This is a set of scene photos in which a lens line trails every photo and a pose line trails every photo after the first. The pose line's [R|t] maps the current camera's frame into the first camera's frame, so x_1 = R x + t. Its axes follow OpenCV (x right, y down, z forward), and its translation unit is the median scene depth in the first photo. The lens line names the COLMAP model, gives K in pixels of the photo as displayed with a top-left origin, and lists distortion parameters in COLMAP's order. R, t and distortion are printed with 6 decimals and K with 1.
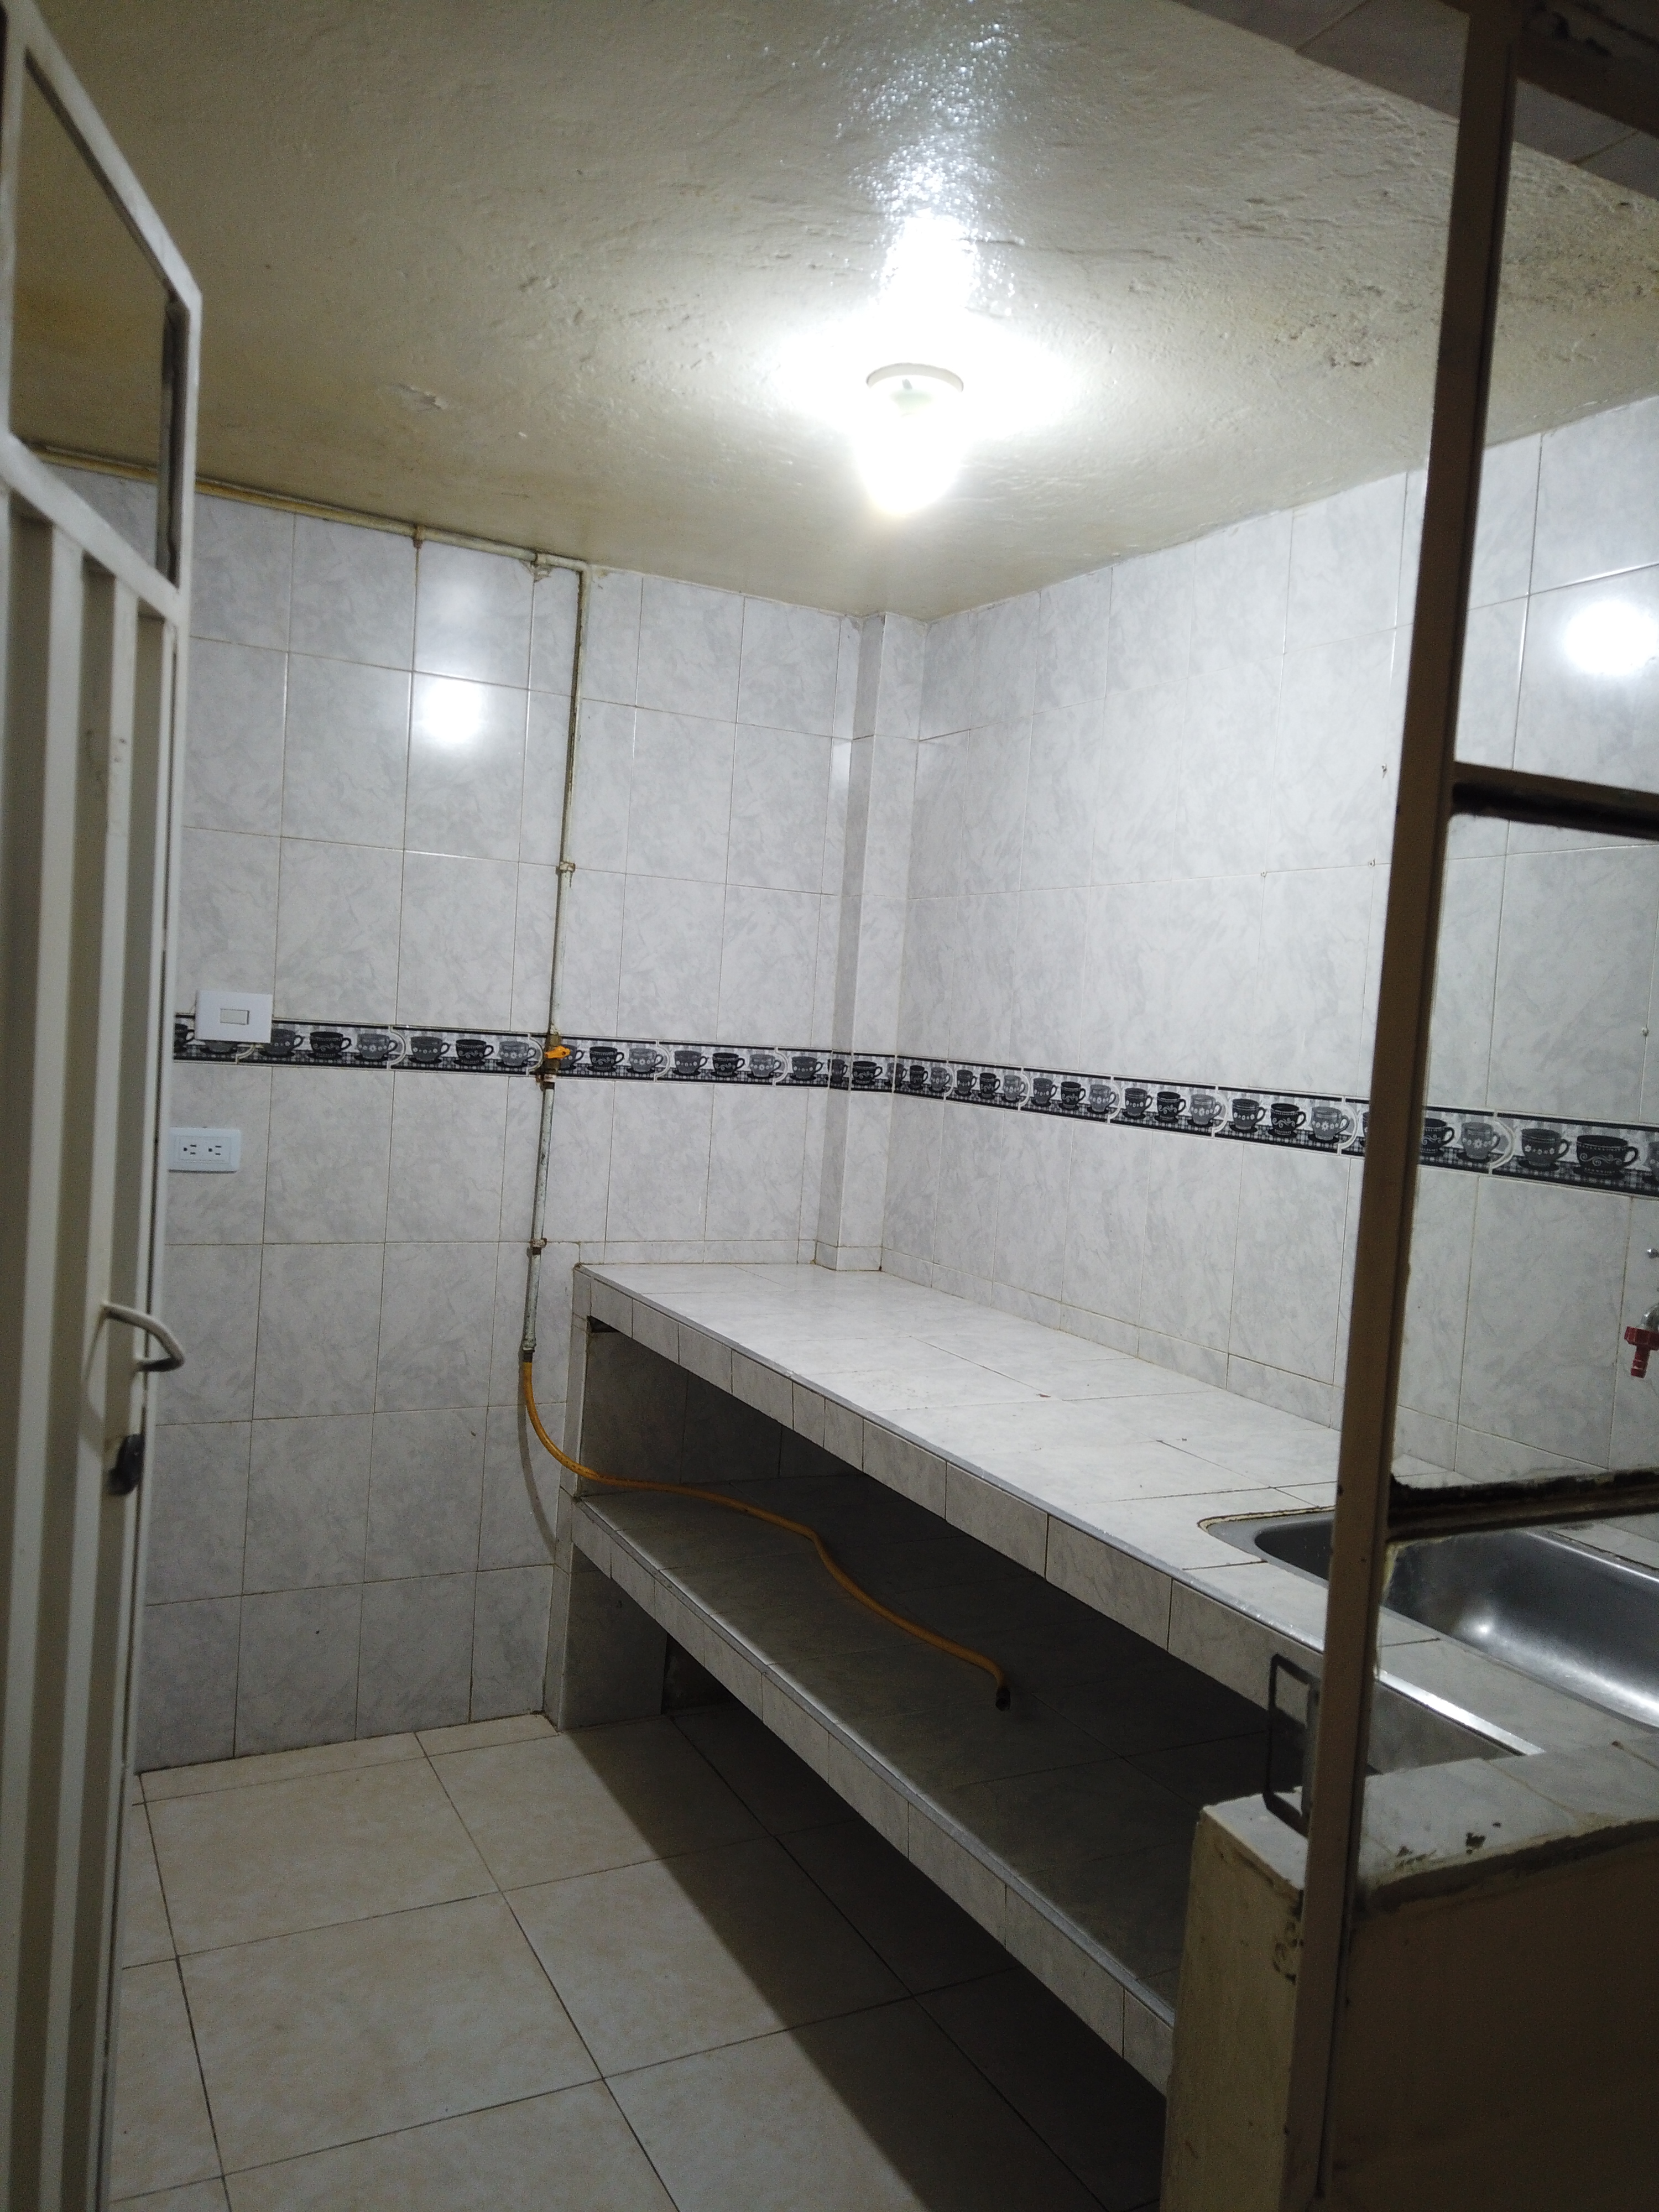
lens RADIAL K [[1655.4, 0, 827.0], [0, 1655.4, 1109.7], [0, 0, 1]] dist [0.077215, -0.070639]
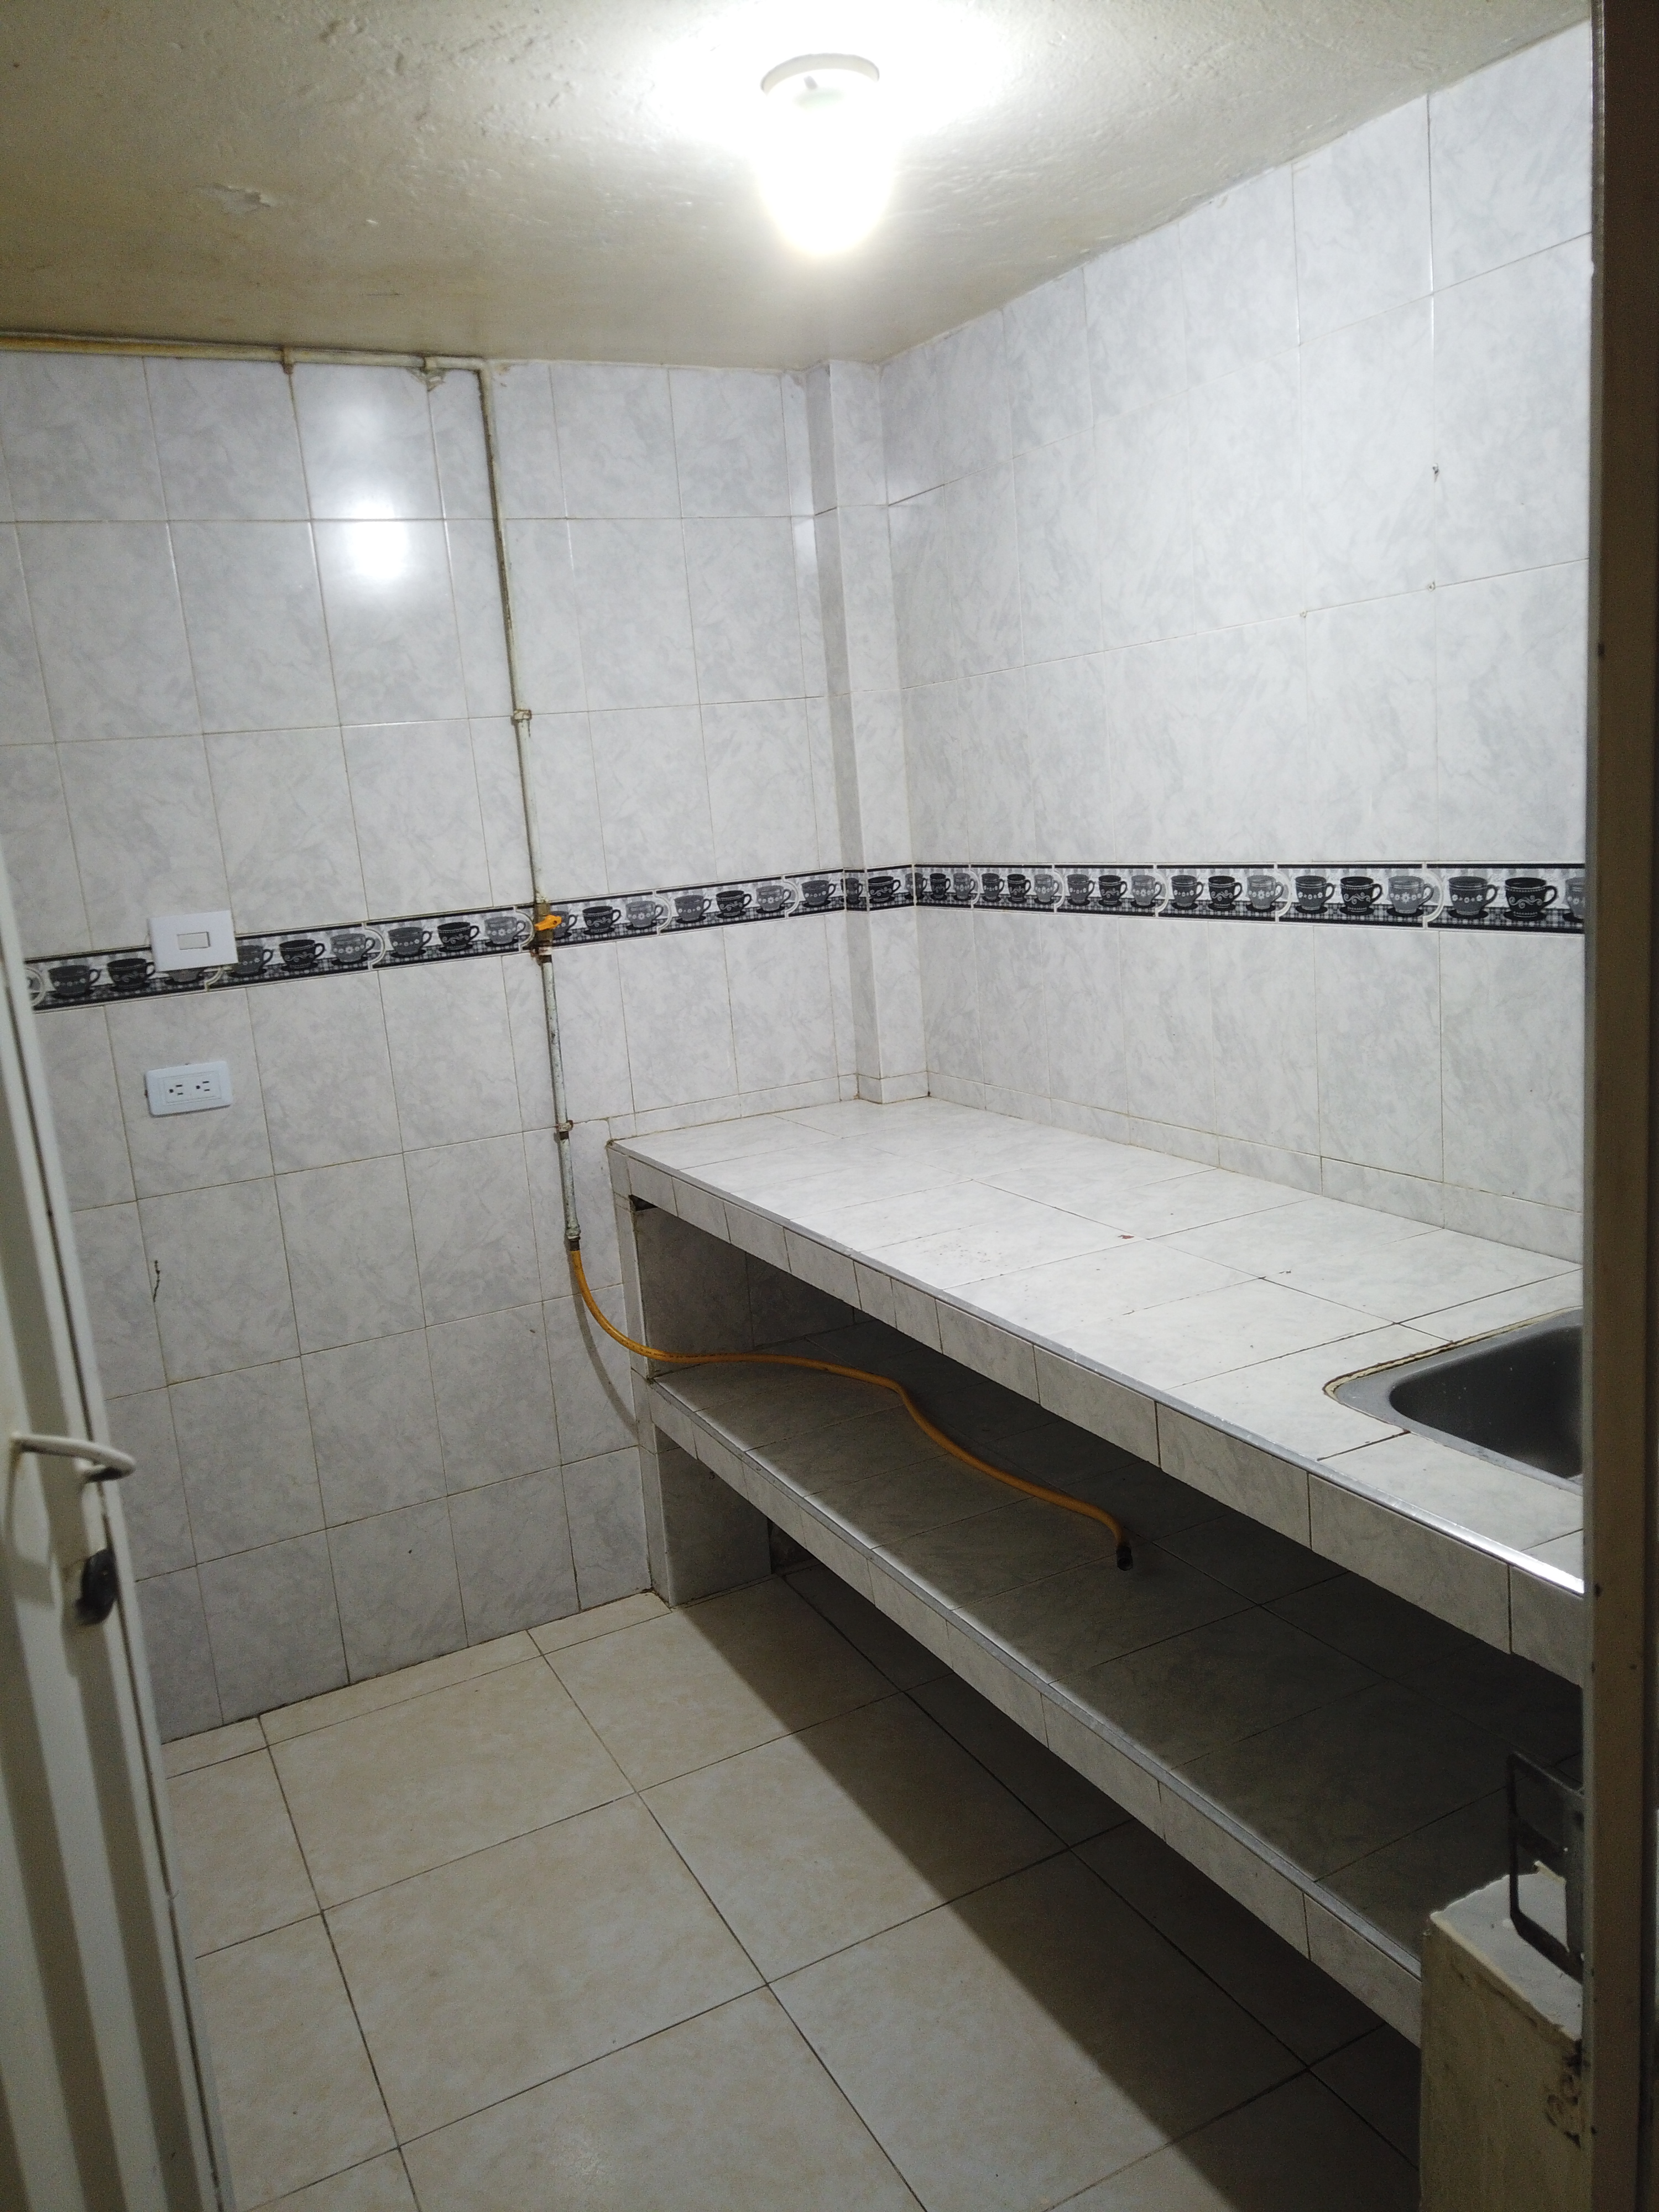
lens RADIAL K [[1655.4, 0, 827.0], [0, 1655.4, 1109.7], [0, 0, 1]] dist [0.077215, -0.070639]
pose [[0.988528, -0.146994, -0.034705, 0.007380], [0.150400, 0.979075, 0.137084, -0.037593], [0.013828, -0.140731, 0.989951, 0.079880]]
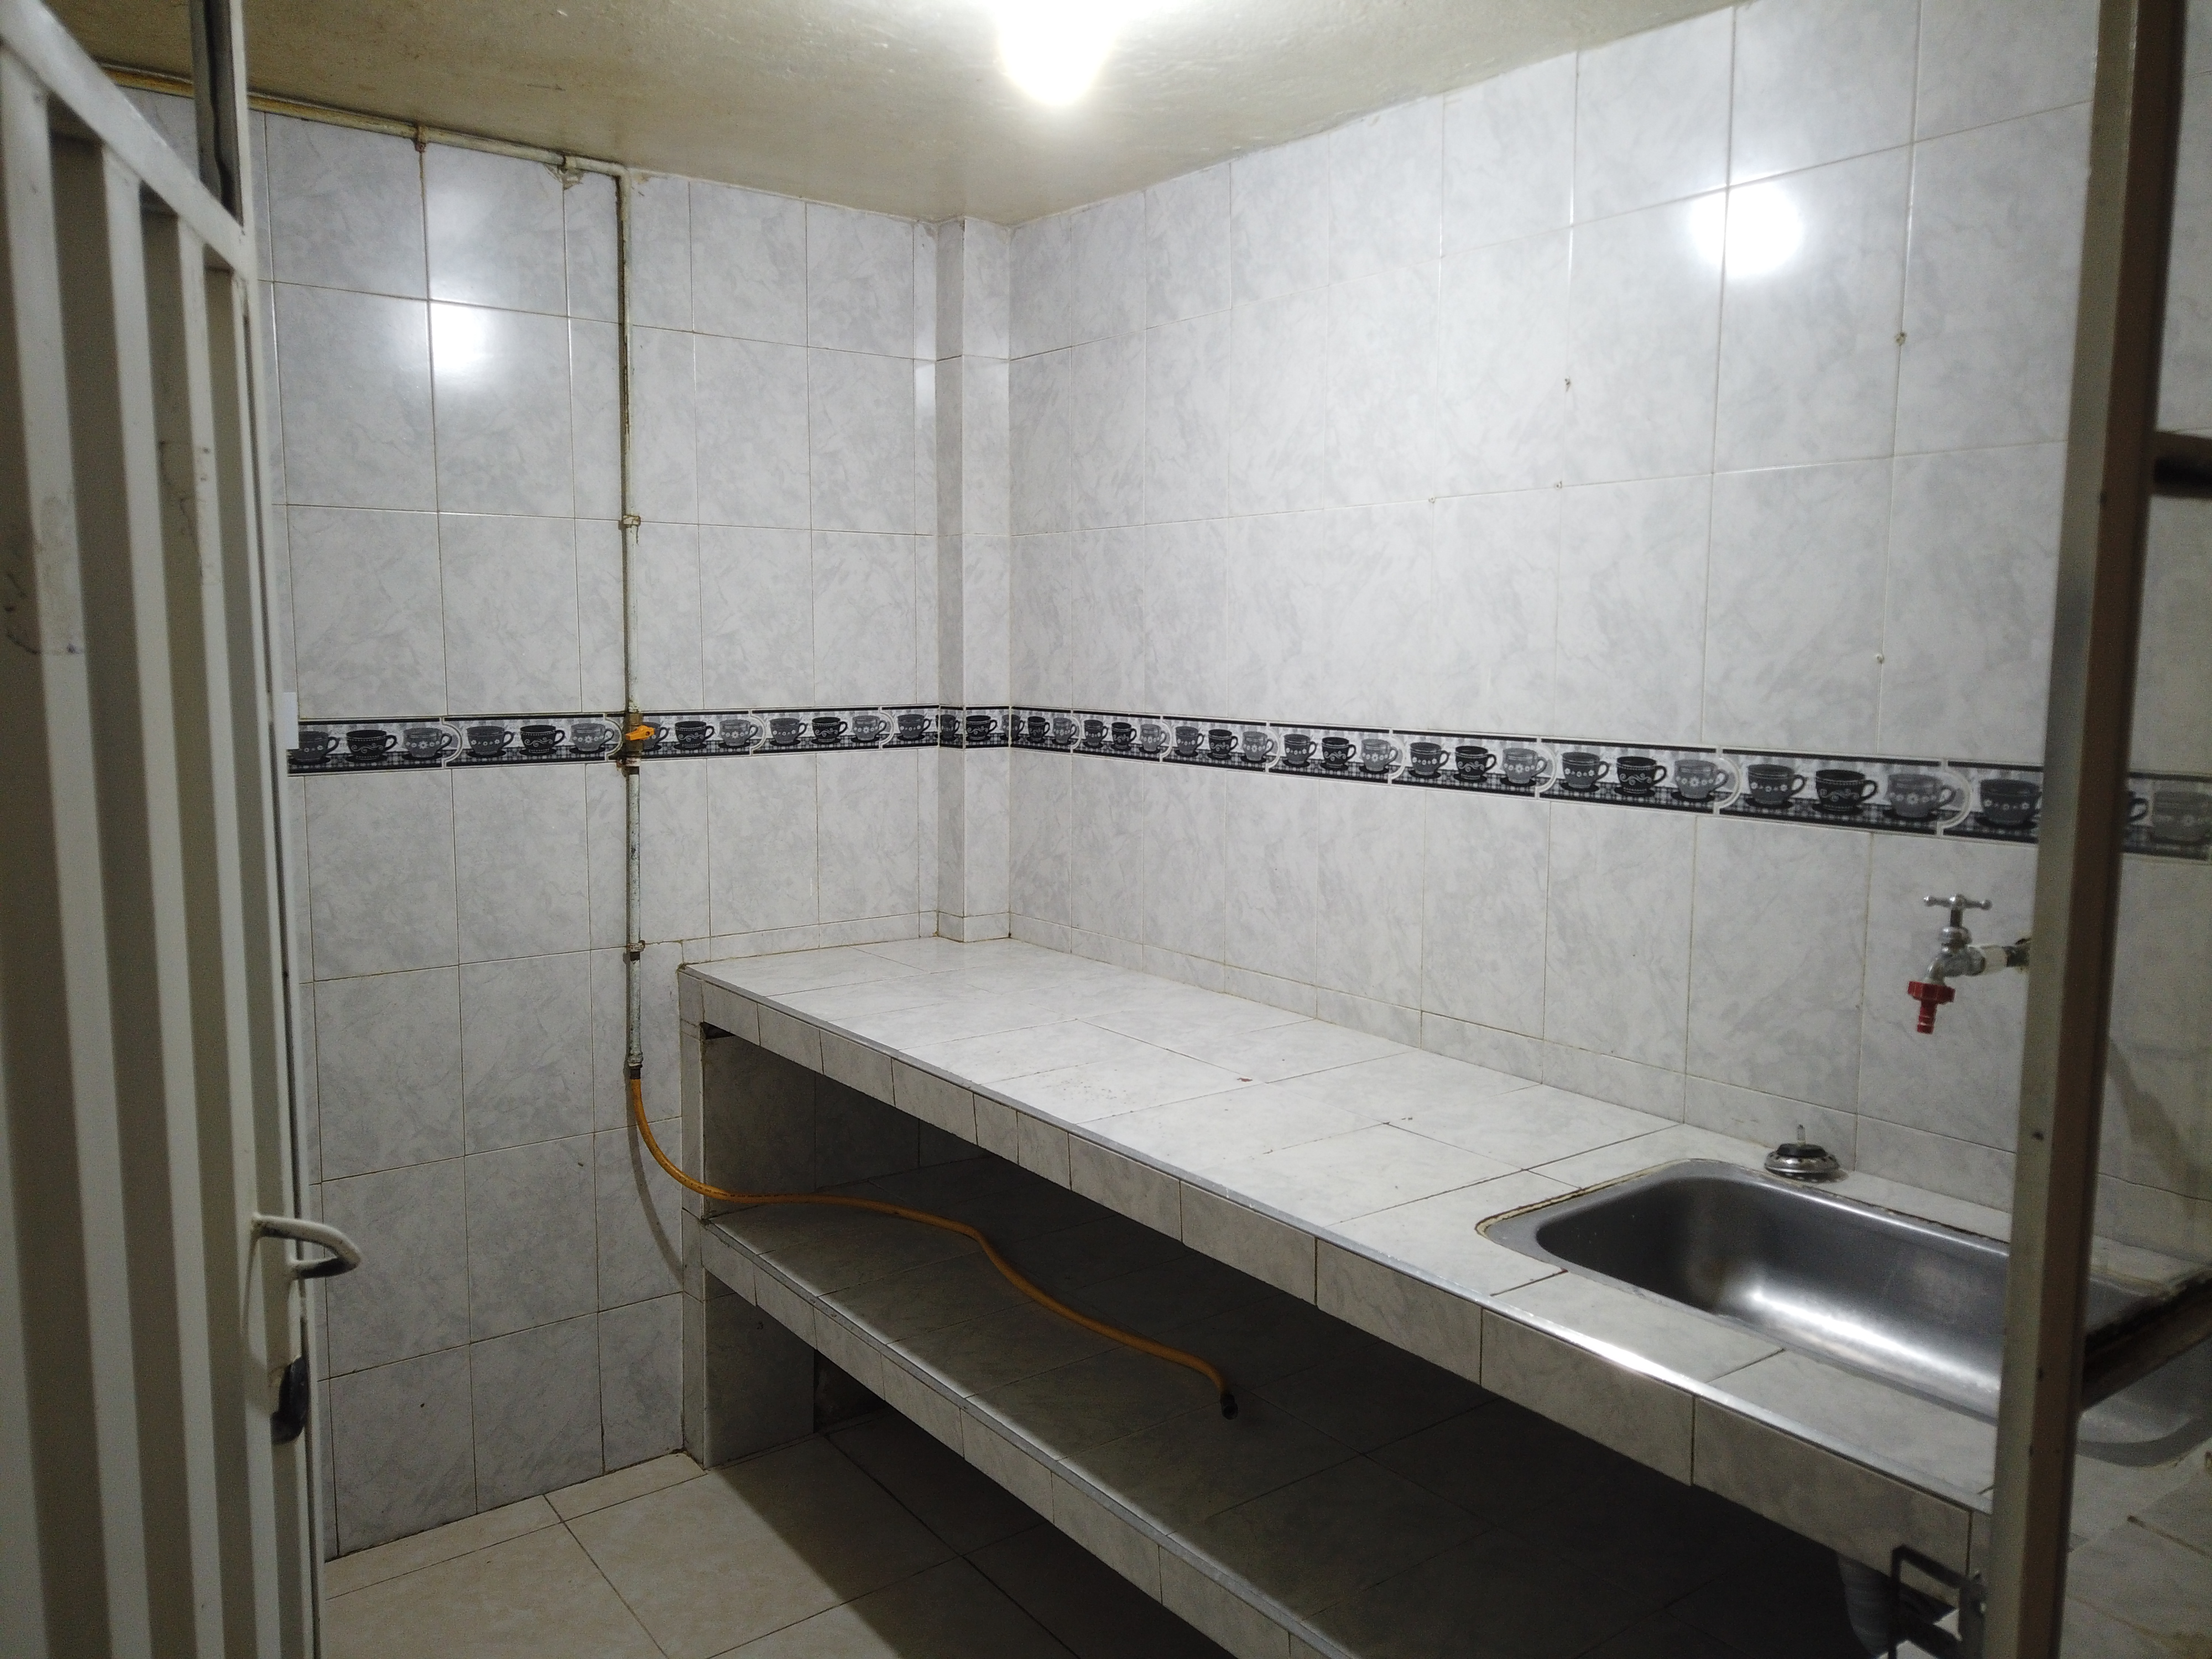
lens RADIAL K [[1655.4, 0, 1103.0], [0, 1655.4, 827.6], [0, 0, 1]] dist [0.077215, -0.070639]
pose [[0.984715, -0.080679, 0.154362, -0.063734], [0.070274, 0.994946, 0.071723, -0.032240], [-0.159369, -0.059779, 0.985408, 0.084999]]
